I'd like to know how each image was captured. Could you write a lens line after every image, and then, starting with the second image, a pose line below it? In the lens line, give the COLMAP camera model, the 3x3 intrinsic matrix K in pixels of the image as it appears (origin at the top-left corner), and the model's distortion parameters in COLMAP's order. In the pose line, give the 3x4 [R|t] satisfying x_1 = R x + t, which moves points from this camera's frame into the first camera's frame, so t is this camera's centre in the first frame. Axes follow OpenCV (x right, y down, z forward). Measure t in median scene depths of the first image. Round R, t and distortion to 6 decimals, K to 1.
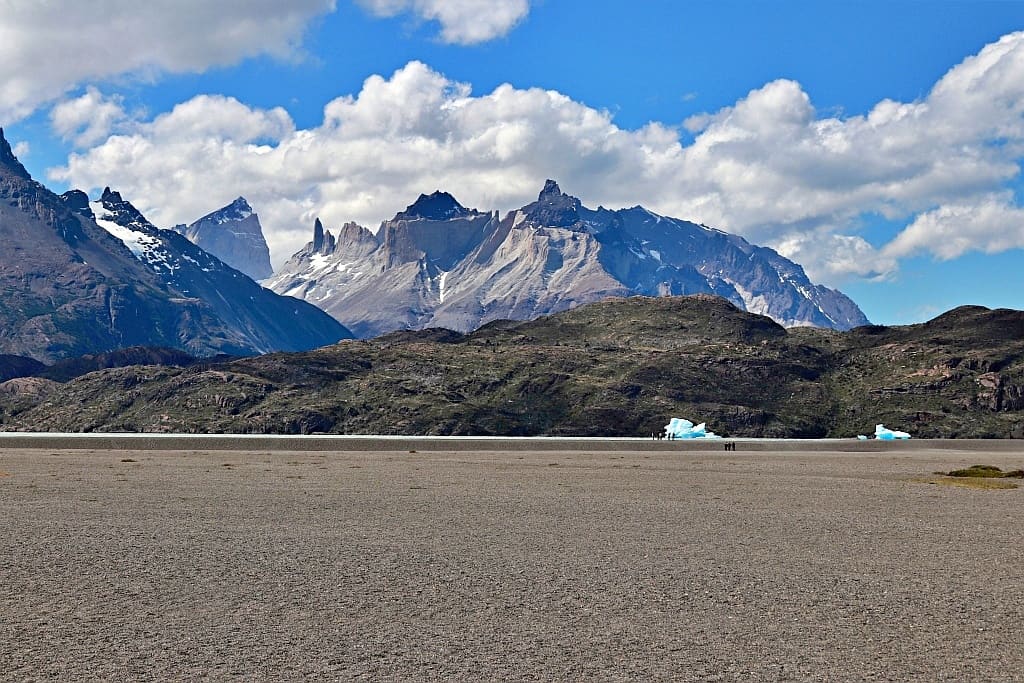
lens RADIAL K [[2592.0, 0, 511.7], [0, 2592.0, 343.9], [0, 0, 1]] dist [0.146485, 0.000000]
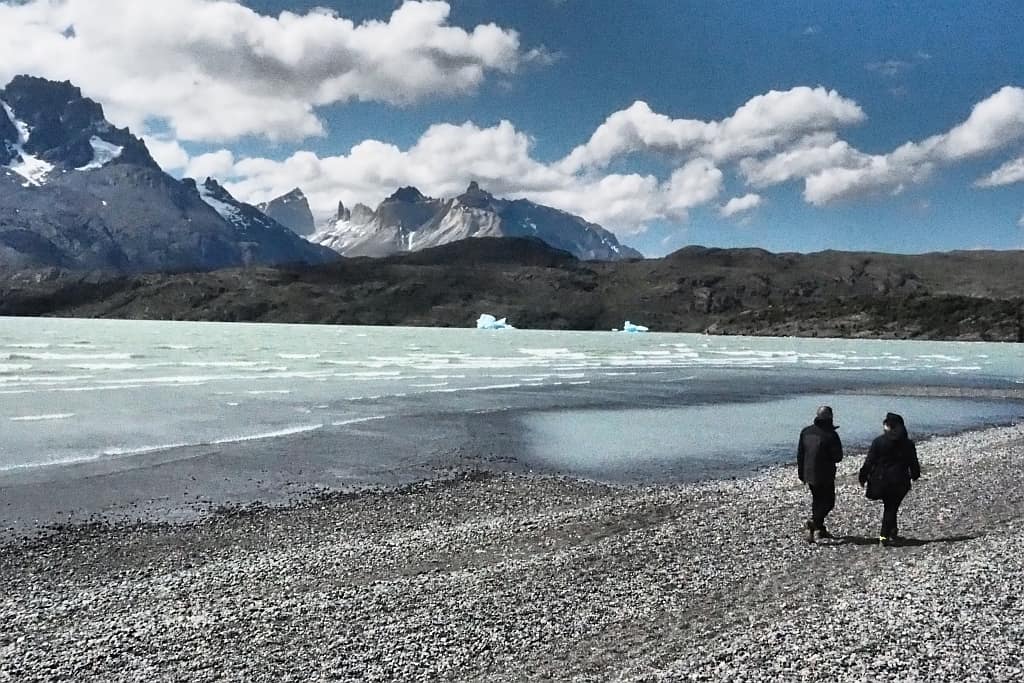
lens RADIAL K [[2592.0, 0, 512.3], [0, 2592.0, 339.9], [0, 0, 1]] dist [0.146485, 0.000000]
pose [[0.992569, 0.014730, 0.120792, -0.168931], [-0.019713, 0.998999, 0.040159, -0.026916], [-0.120080, -0.042241, 0.991865, -0.747833]]
